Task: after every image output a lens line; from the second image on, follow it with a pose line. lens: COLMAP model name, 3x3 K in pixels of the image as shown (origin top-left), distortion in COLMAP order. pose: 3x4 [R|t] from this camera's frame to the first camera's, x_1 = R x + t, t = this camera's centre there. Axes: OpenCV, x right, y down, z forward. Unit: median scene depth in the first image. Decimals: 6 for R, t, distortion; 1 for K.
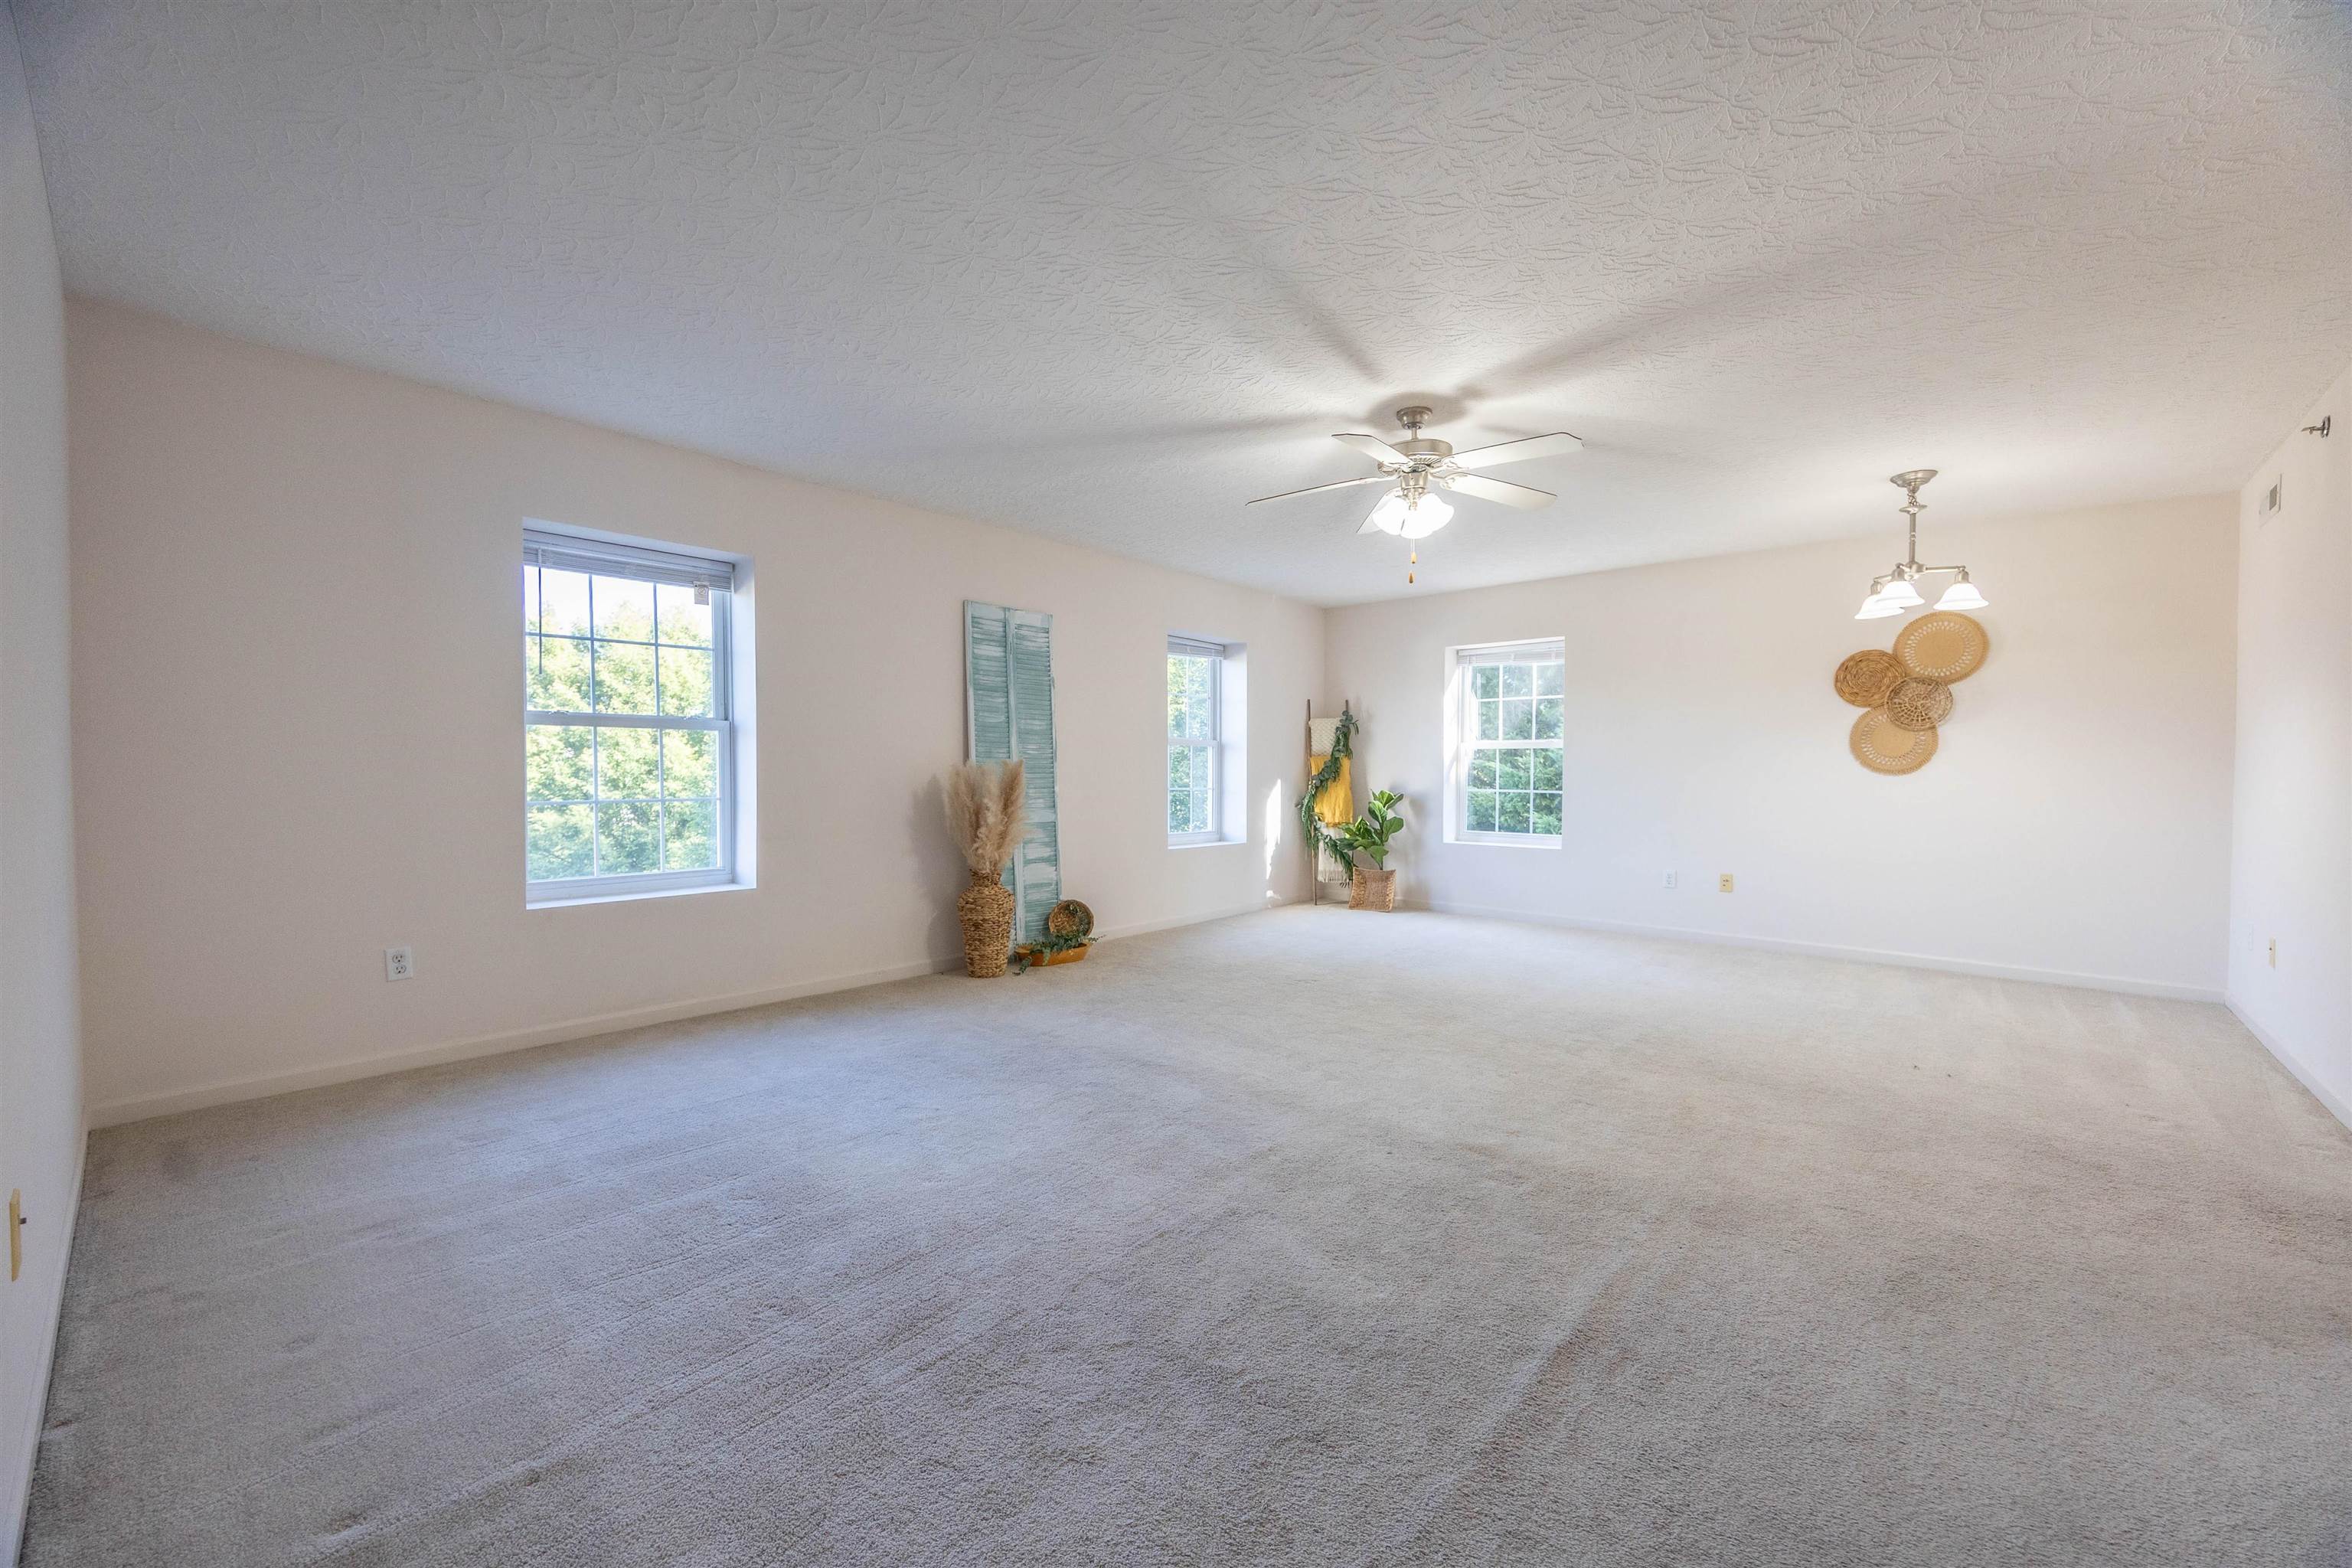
lens RADIAL K [[909.1, 0, 1179.8], [0, 909.1, 791.2], [0, 0, 1]] dist [0.000653, -0.000638]
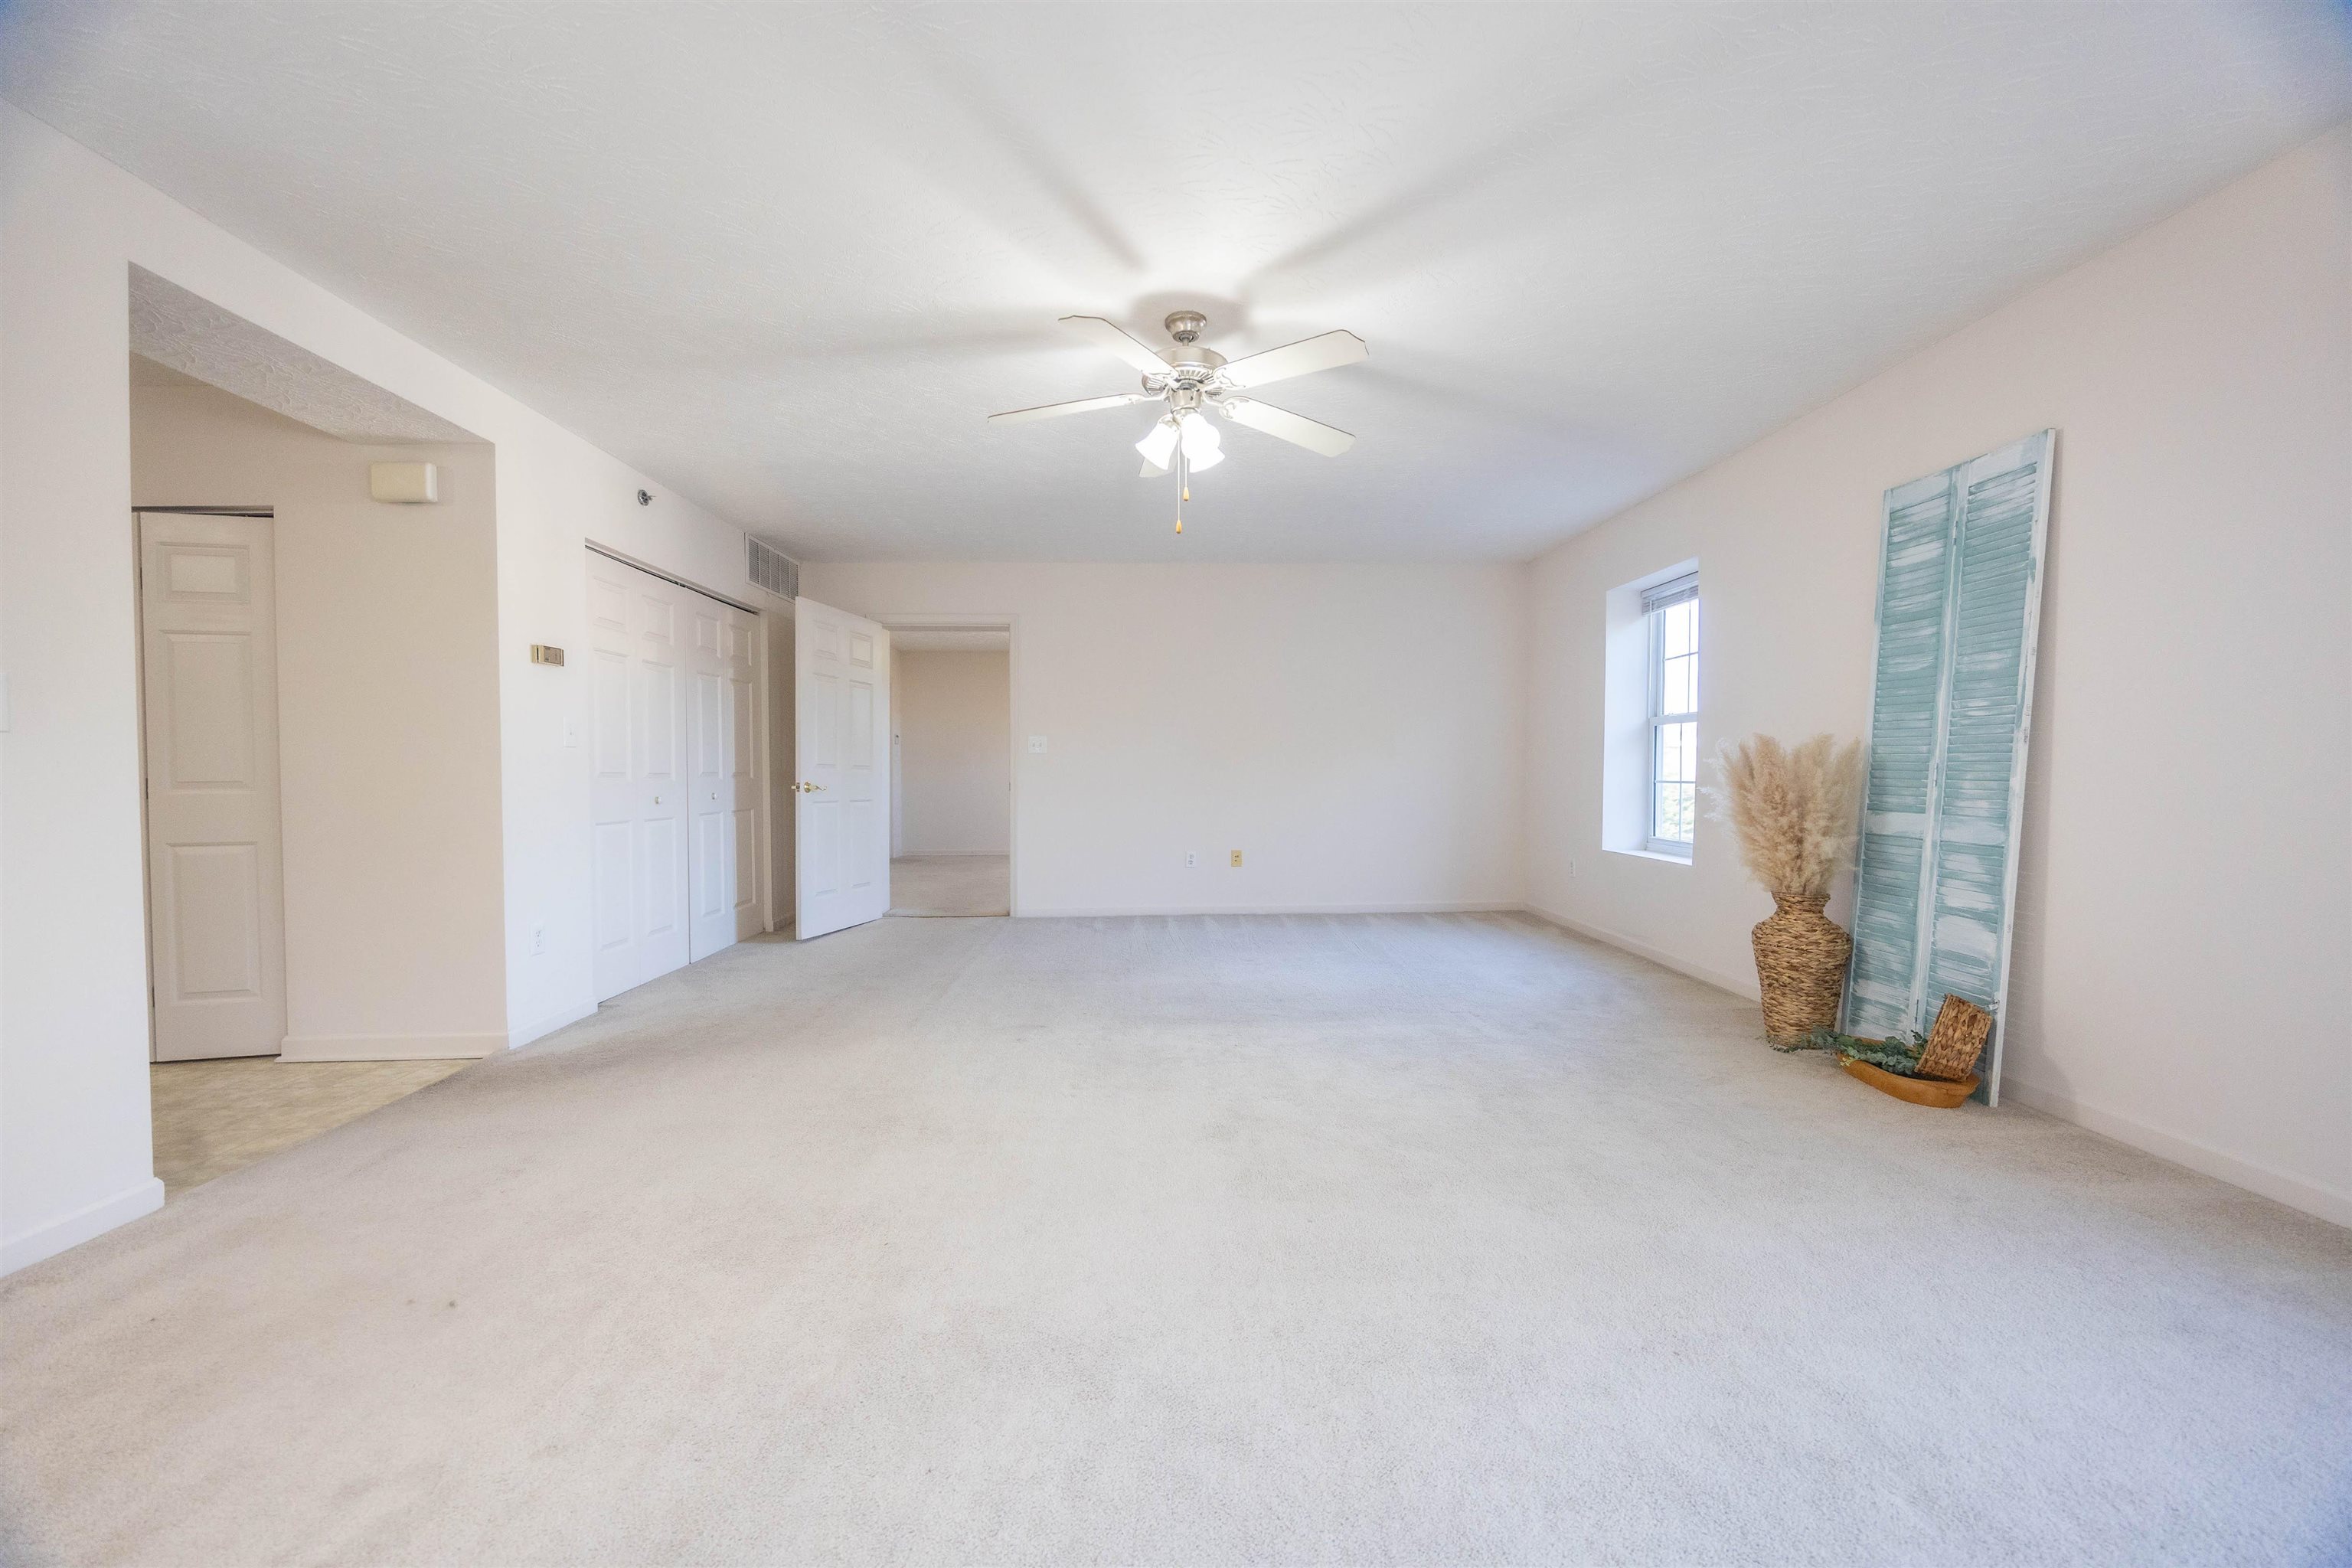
lens RADIAL K [[909.1, 0, 1179.8], [0, 909.1, 791.2], [0, 0, 1]] dist [0.000653, -0.000638]
pose [[-0.732428, 0.015537, -0.680667, 0.562640], [-0.015096, 0.999123, 0.039051, -0.010804], [0.680677, 0.038878, -0.731551, 1.089656]]
